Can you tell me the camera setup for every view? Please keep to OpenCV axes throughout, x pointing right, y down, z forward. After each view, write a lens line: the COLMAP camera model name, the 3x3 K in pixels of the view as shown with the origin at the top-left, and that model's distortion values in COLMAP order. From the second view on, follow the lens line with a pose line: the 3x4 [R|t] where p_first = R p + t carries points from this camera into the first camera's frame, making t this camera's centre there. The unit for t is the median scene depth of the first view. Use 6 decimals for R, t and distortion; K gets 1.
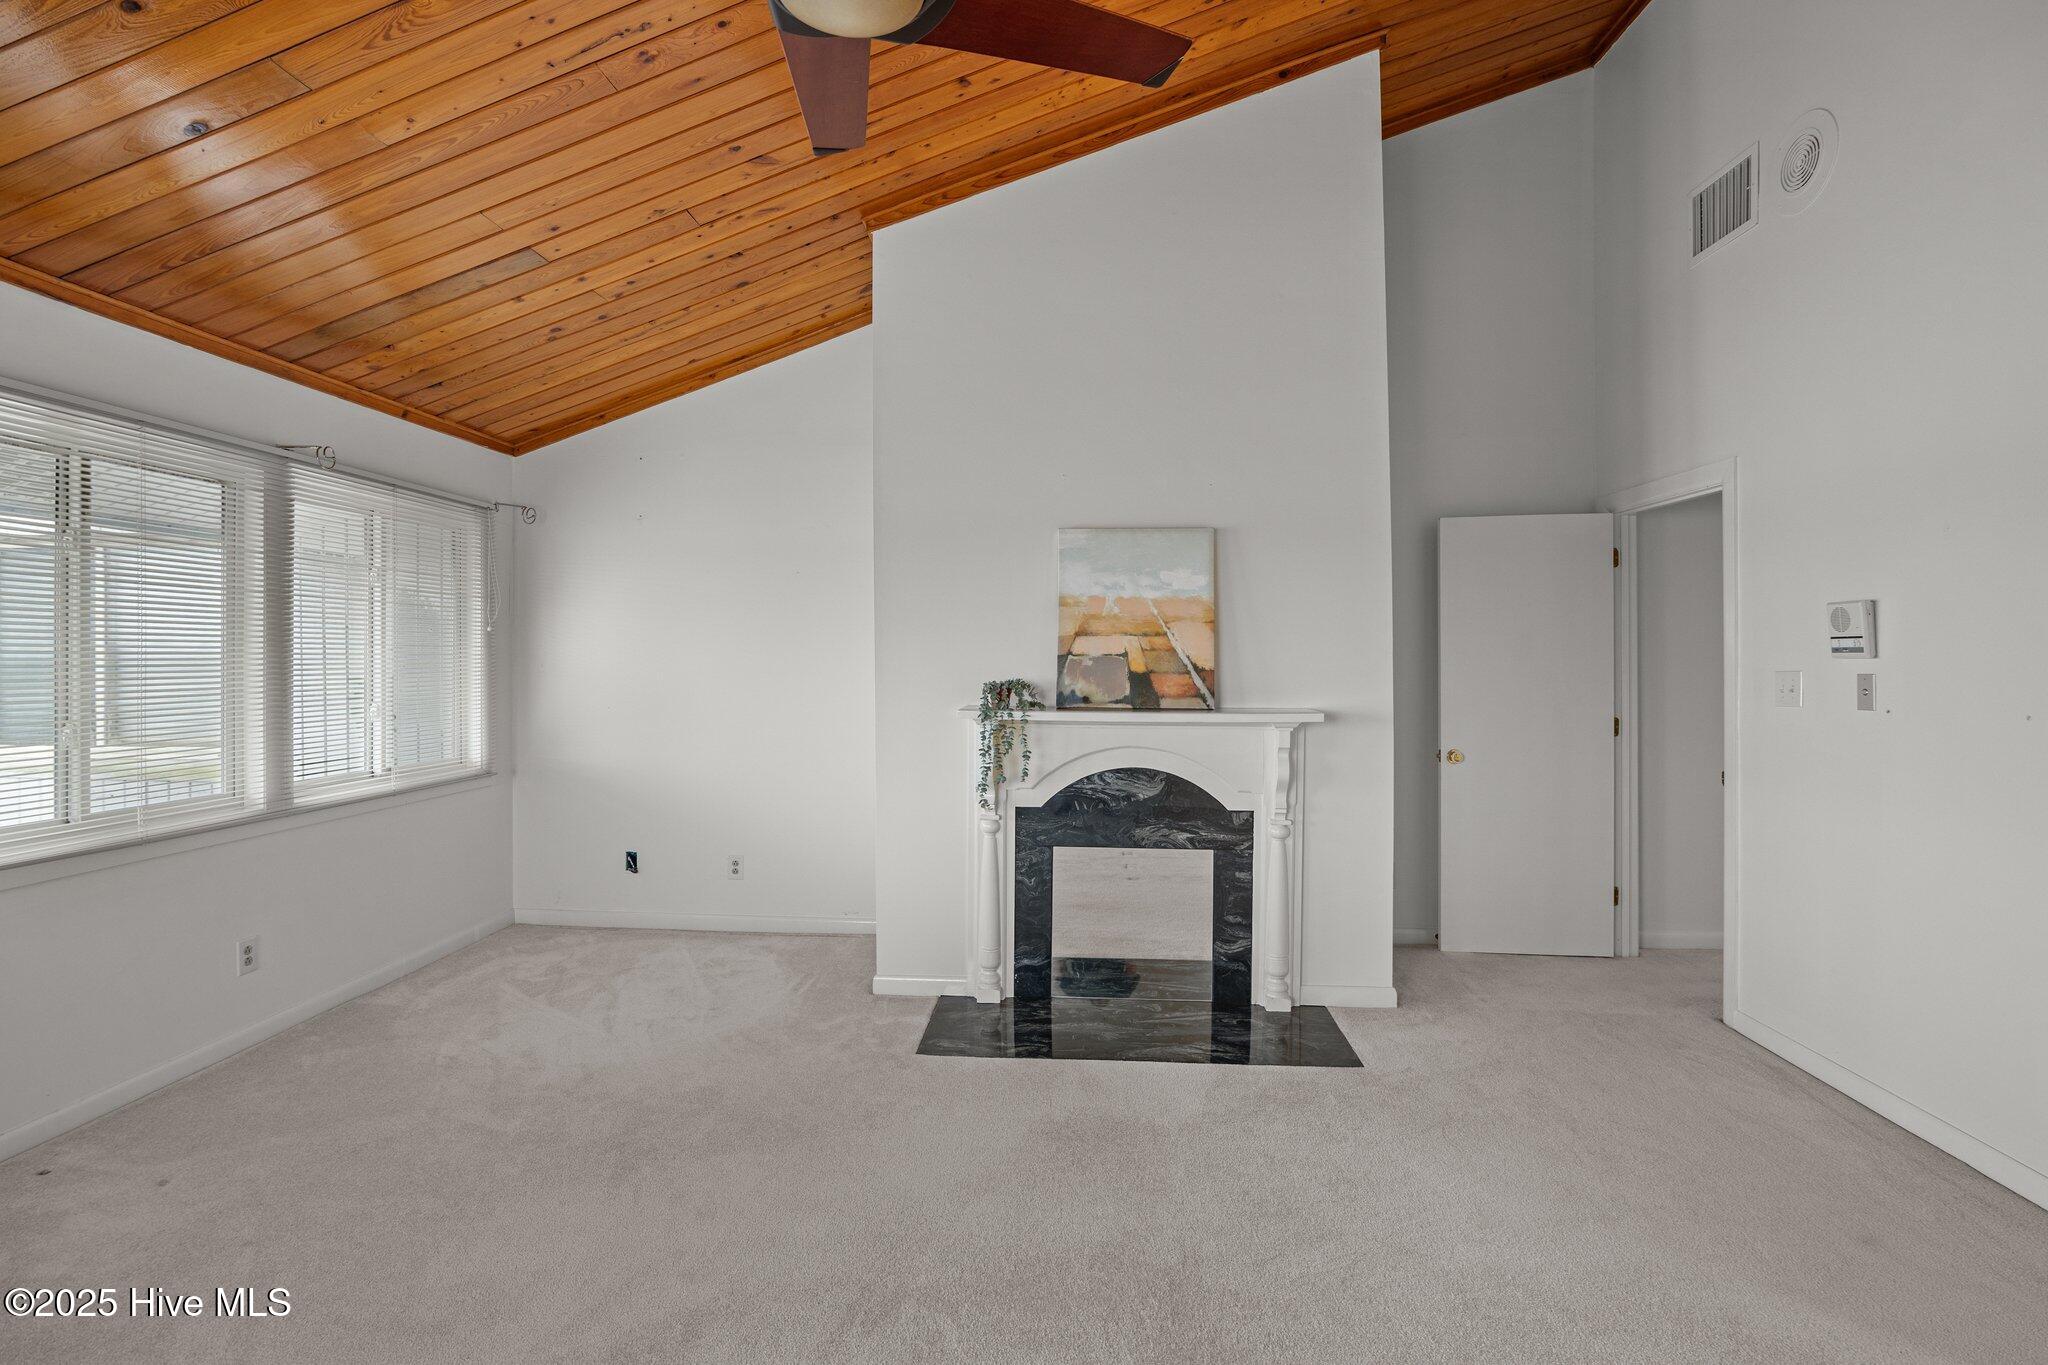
lens RADIAL K [[947.1, 0, 1014.8], [0, 947.1, 650.0], [0, 0, 1]] dist [-0.015032, -0.000485]
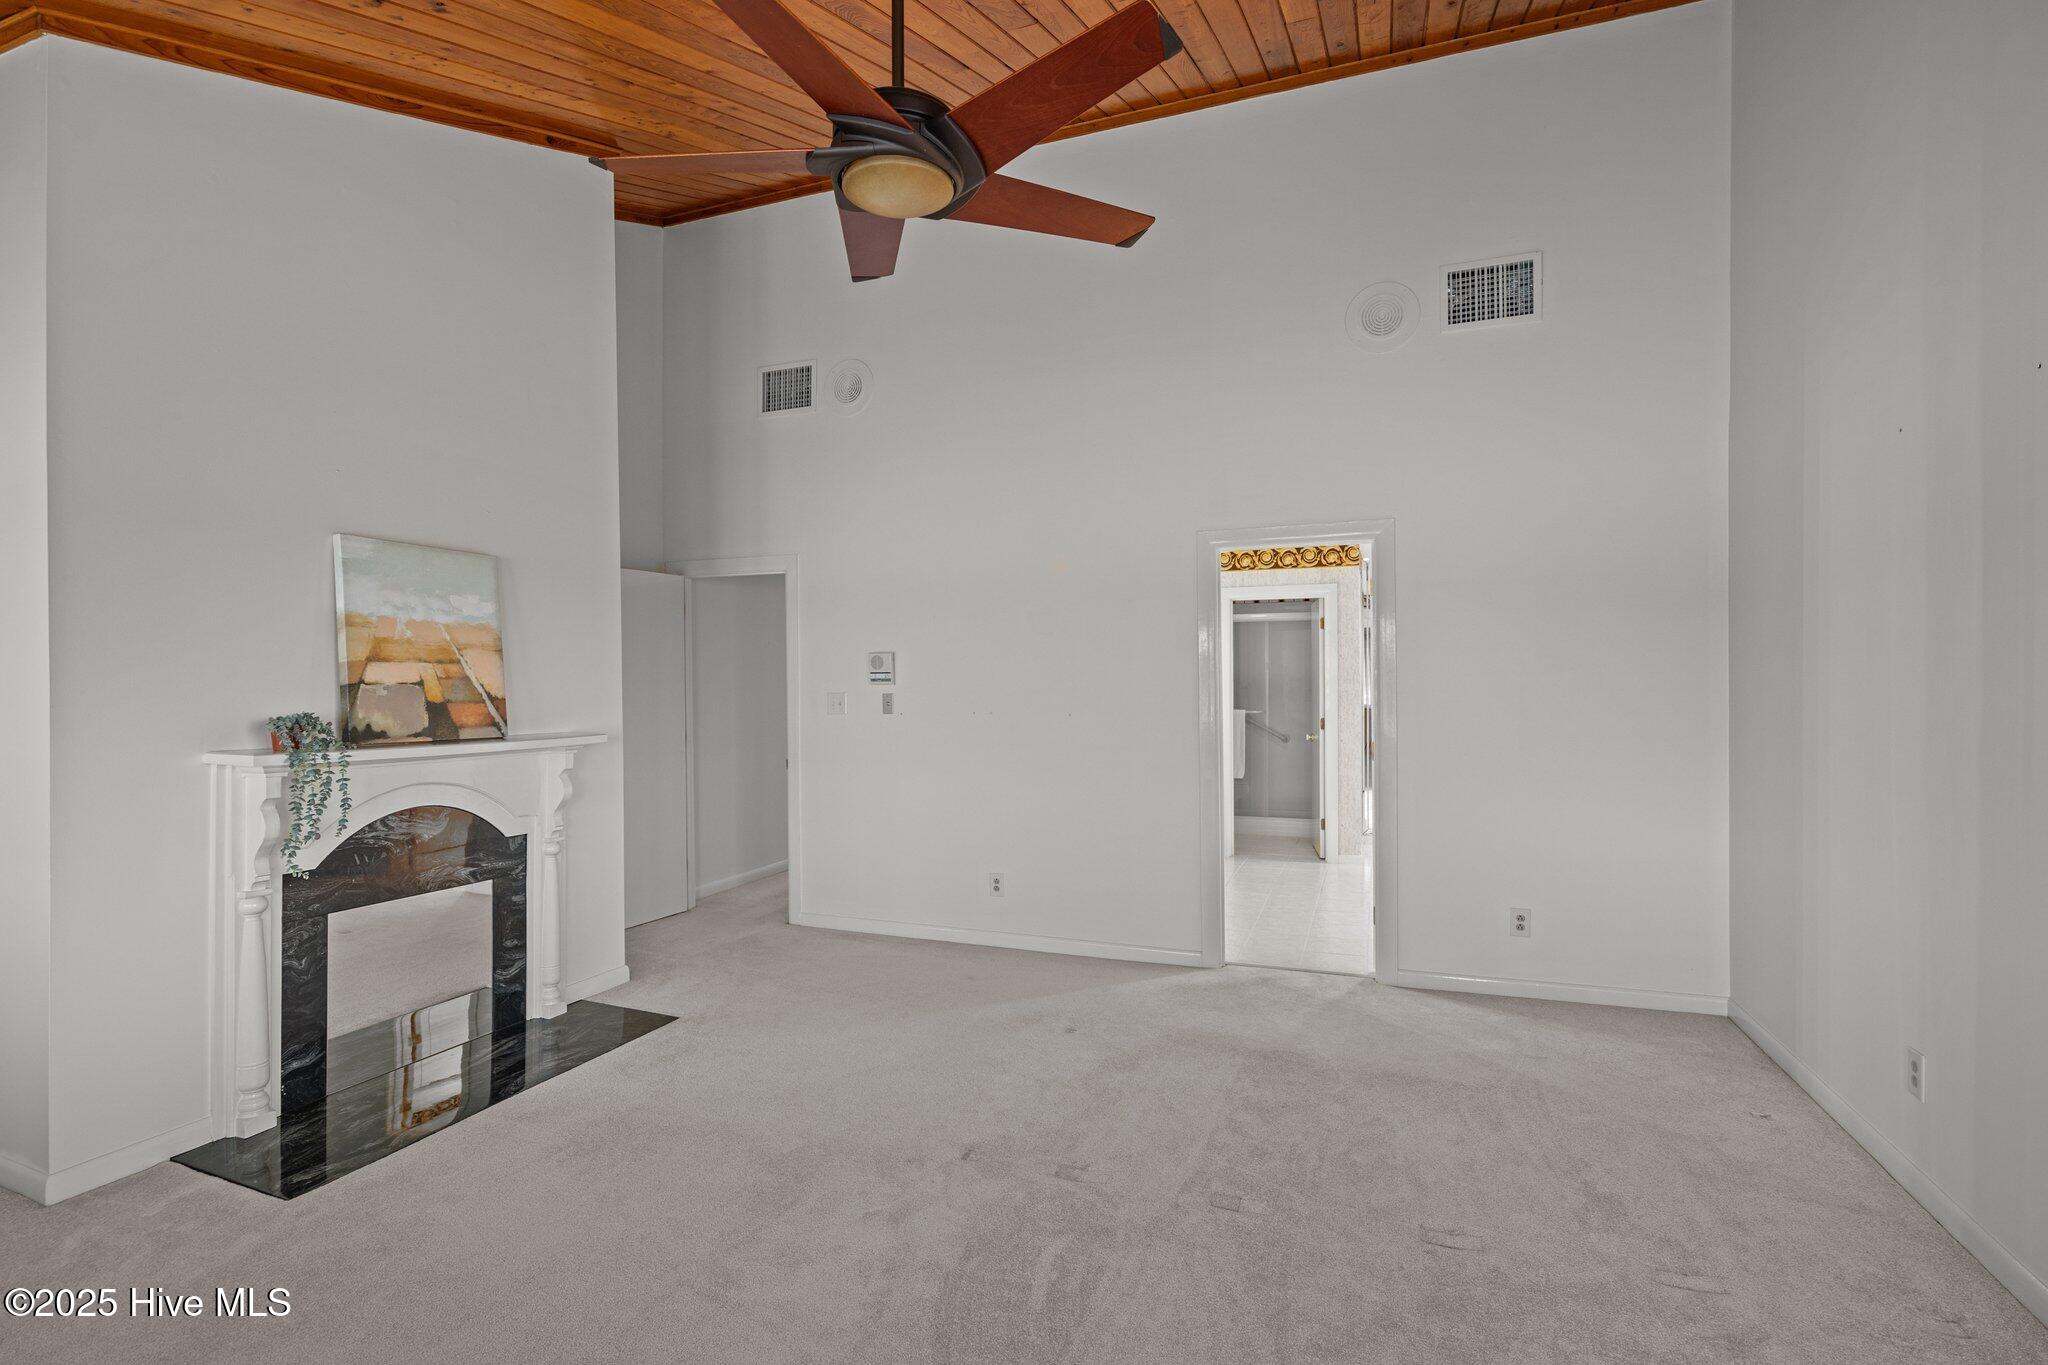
lens RADIAL K [[936.0, 0, 1017.5], [0, 936.0, 677.1], [0, 0, 1]] dist [-0.020332, 0.000493]
pose [[0.302568, 0.005584, 0.953111, -0.559813], [-0.001490, 0.999984, -0.005385, 0.003041], [-0.953127, 0.000210, 0.302572, 0.178979]]
